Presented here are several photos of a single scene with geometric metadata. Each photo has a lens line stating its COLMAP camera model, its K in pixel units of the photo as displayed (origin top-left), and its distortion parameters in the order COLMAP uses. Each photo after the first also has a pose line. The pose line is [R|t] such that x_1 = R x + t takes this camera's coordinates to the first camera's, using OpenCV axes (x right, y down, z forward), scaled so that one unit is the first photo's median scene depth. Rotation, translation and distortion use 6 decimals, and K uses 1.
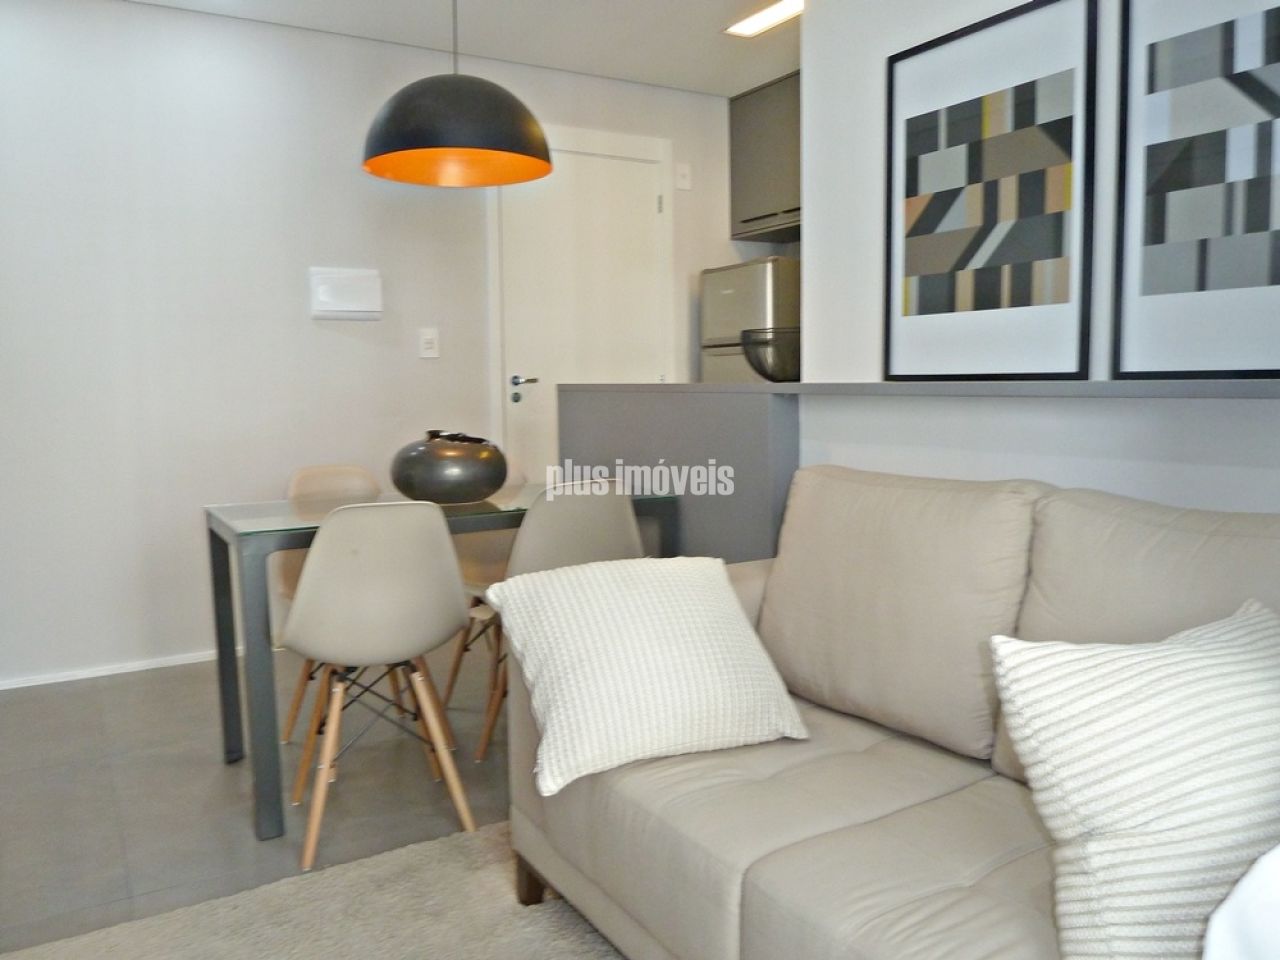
lens RADIAL K [[967.9, 0, 640.0], [0, 967.9, 480.0], [0, 0, 1]] dist [-0.041545, 0.001367]
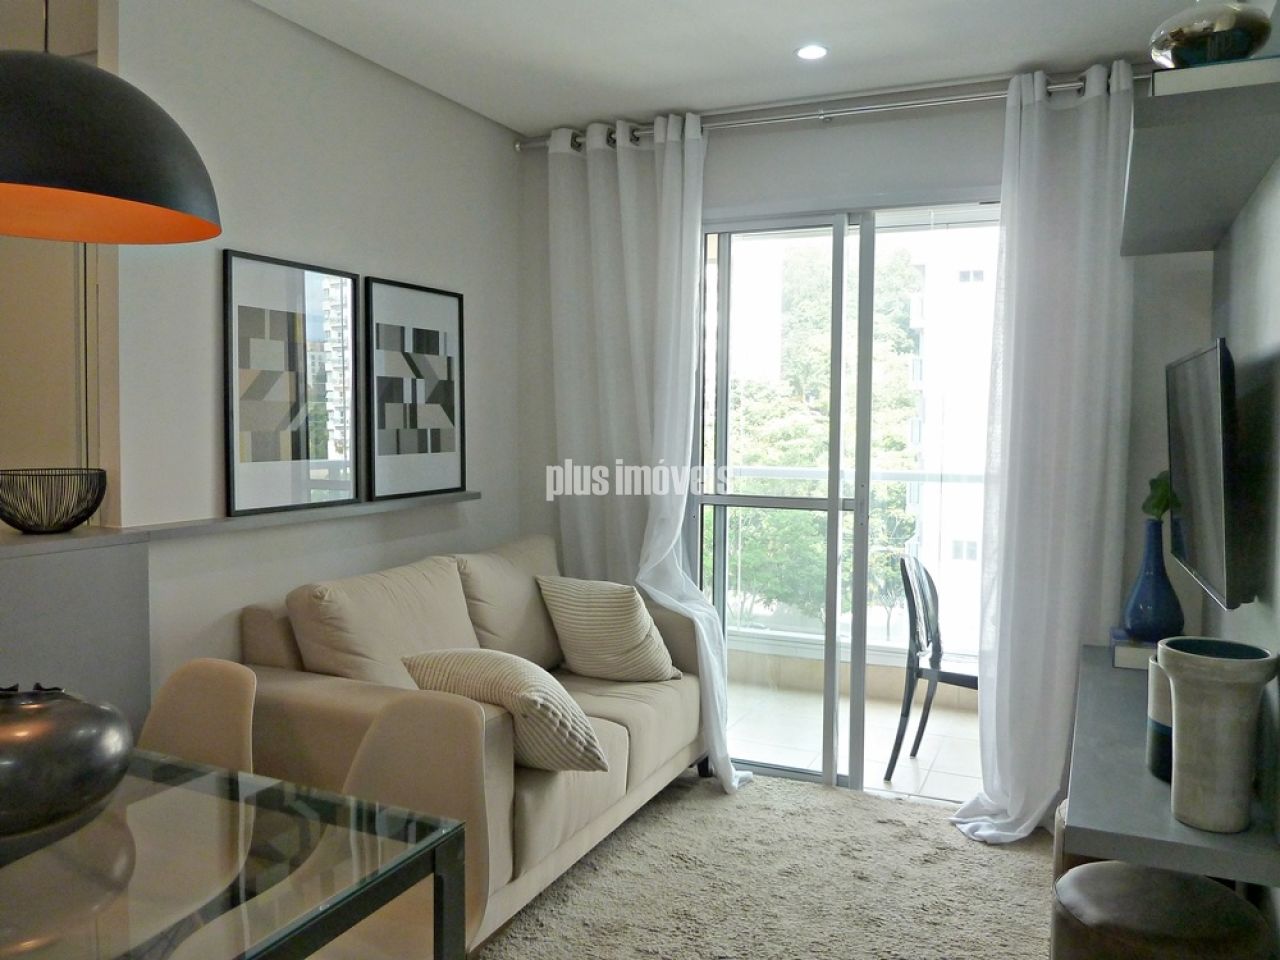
lens RADIAL K [[967.9, 0, 640.0], [0, 967.9, 480.0], [0, 0, 1]] dist [-0.041545, 0.001367]
pose [[-0.556248, -0.034795, 0.830287, -1.103613], [0.094199, 0.990043, 0.104598, -0.245204], [-0.825660, 0.136395, -0.547432, 1.347931]]
